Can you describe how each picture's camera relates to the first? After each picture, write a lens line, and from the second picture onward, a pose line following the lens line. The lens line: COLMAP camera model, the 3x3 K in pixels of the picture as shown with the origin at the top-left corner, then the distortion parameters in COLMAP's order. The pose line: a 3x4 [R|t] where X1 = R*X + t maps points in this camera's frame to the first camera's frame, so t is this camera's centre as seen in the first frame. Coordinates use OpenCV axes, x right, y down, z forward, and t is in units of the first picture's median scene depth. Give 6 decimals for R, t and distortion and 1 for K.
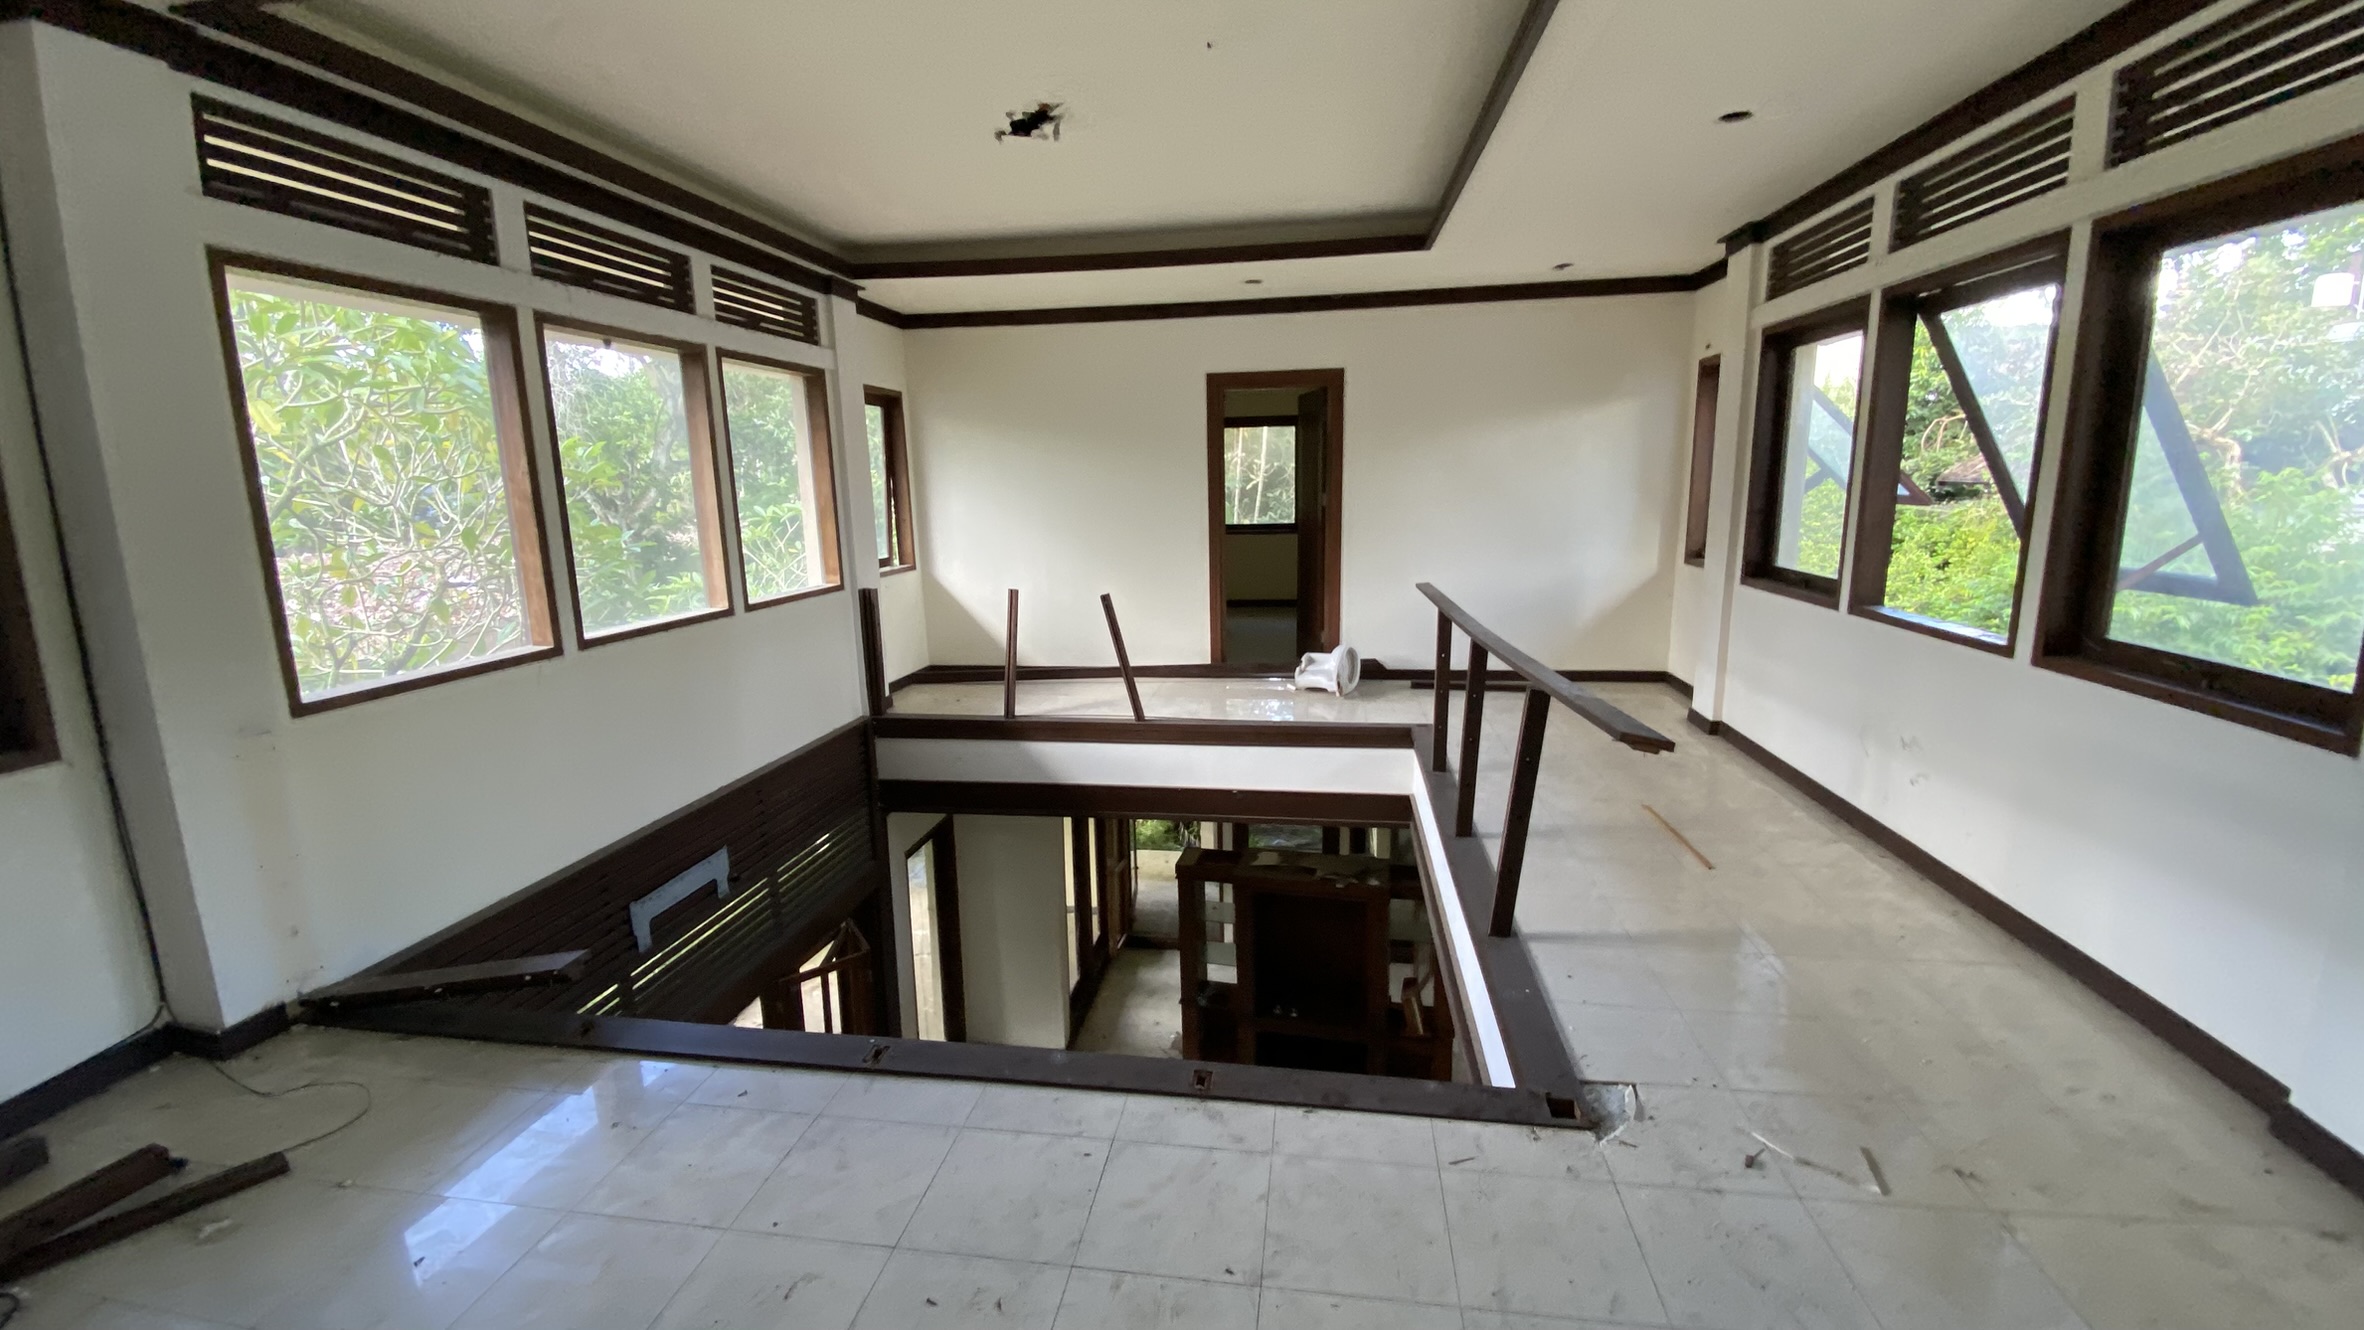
lens RADIAL K [[974.0, 0, 1182.2], [0, 974.0, 655.2], [0, 0, 1]] dist [0.019042, -0.021731]
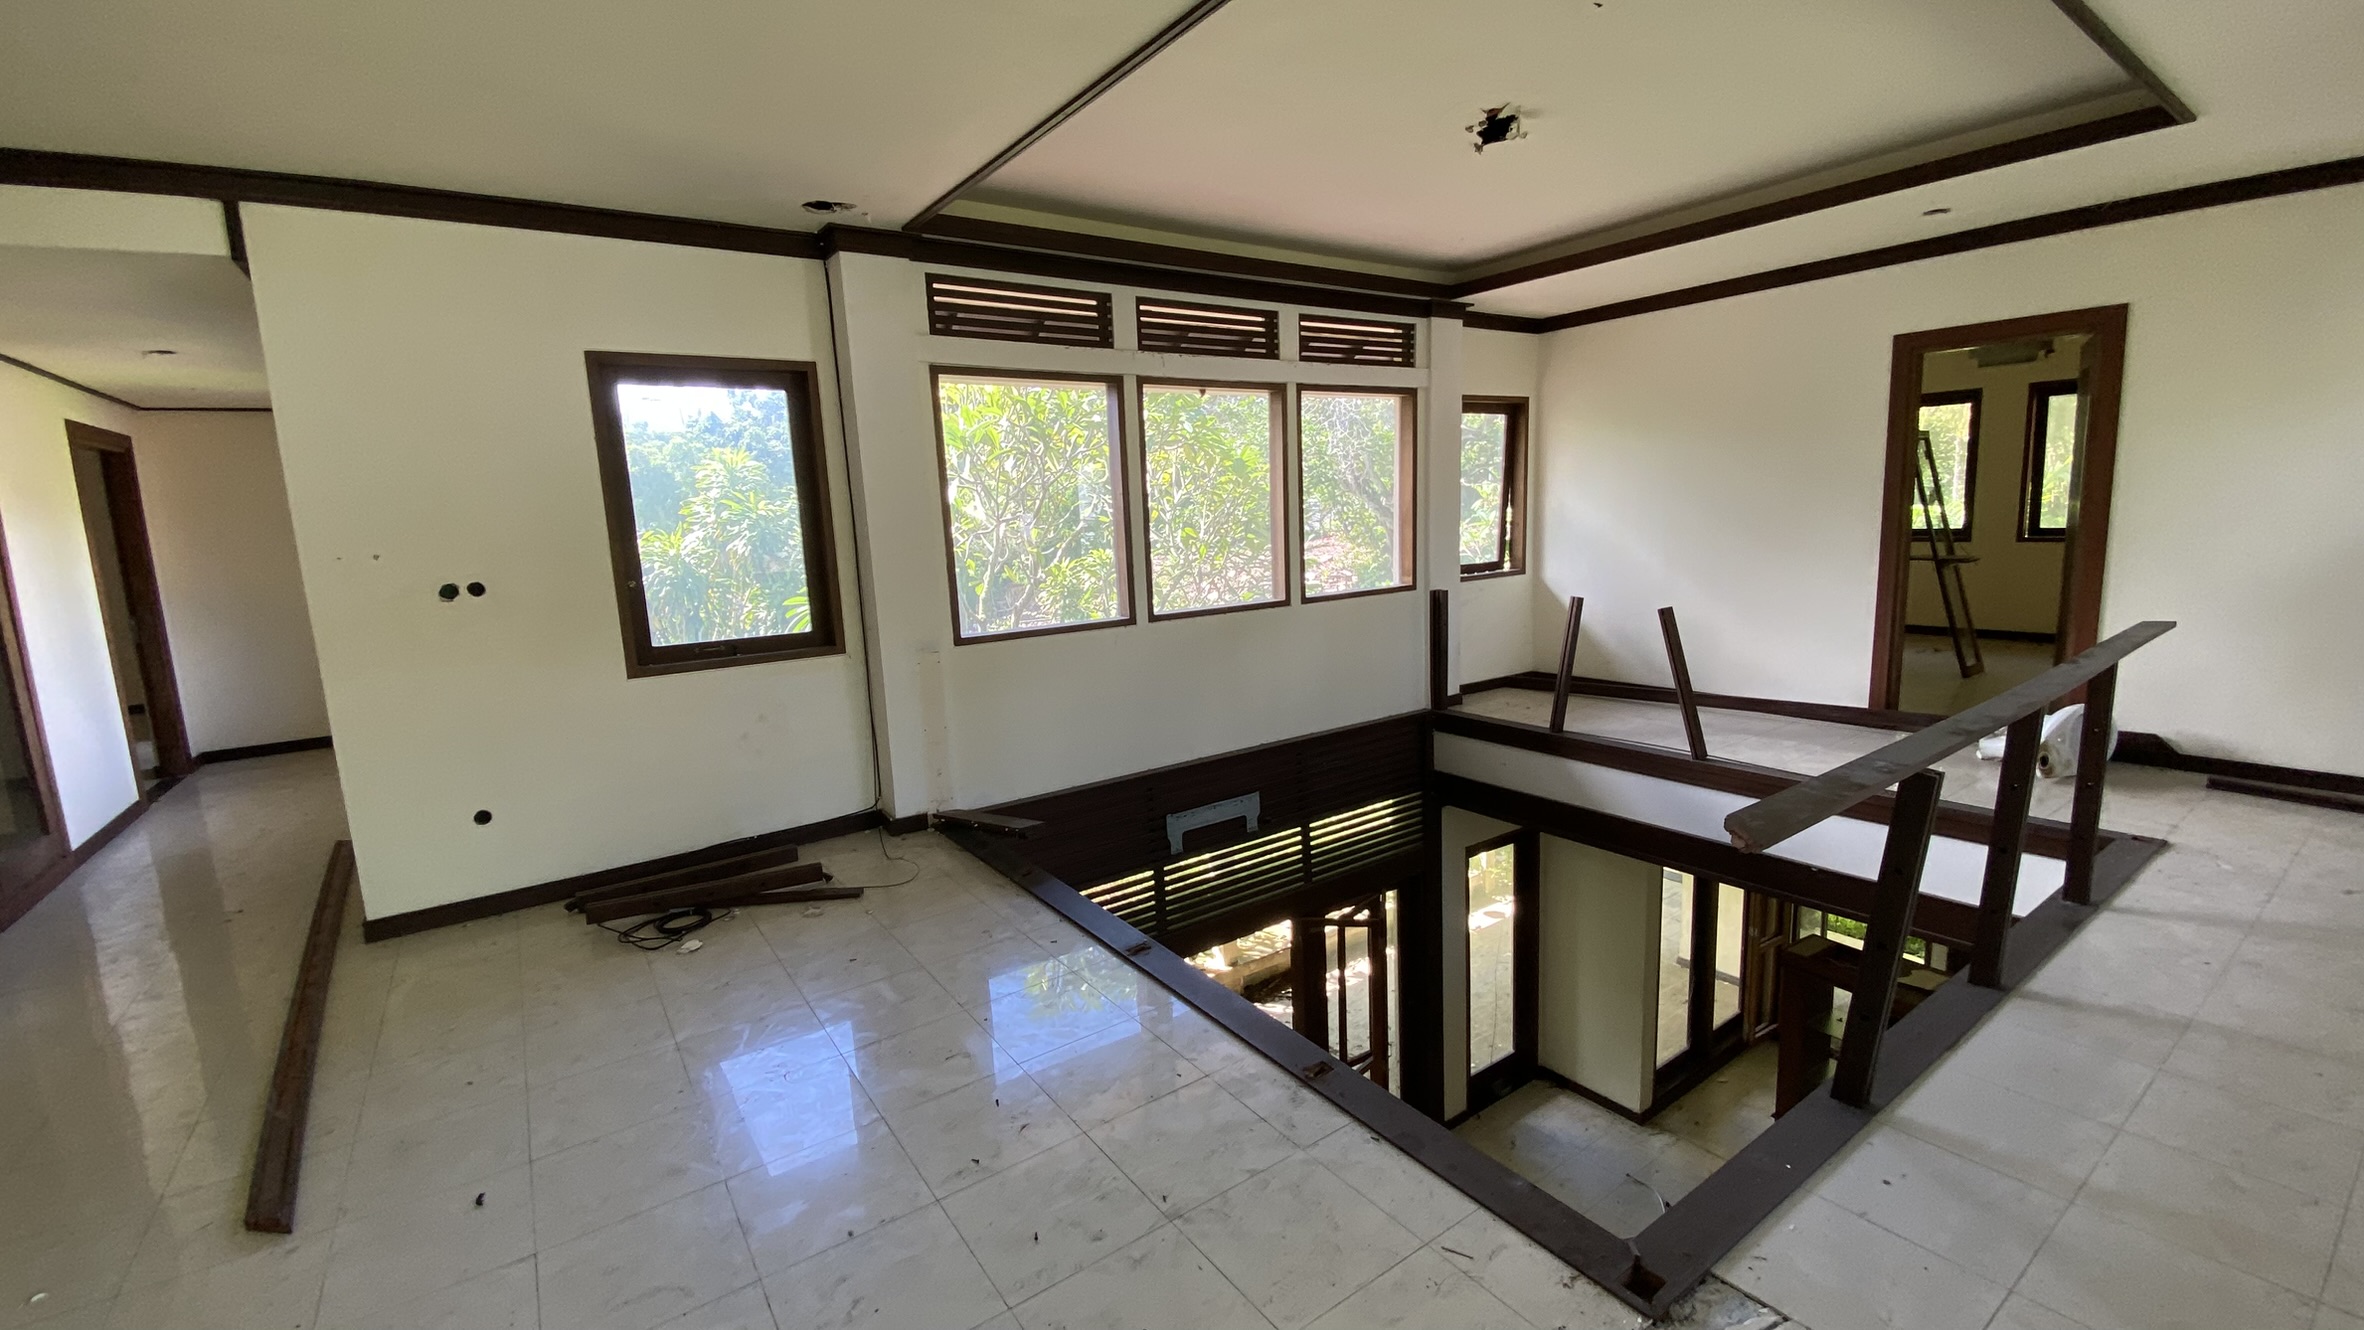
lens RADIAL K [[964.1, 0, 1182.0], [0, 964.1, 665.0], [0, 0, 1]] dist [0.019355, -0.020457]
pose [[0.689607, 0.109948, -0.715789, 0.356053], [-0.101553, 0.993323, 0.054740, -0.021597], [0.717028, 0.034941, 0.696168, 0.094070]]
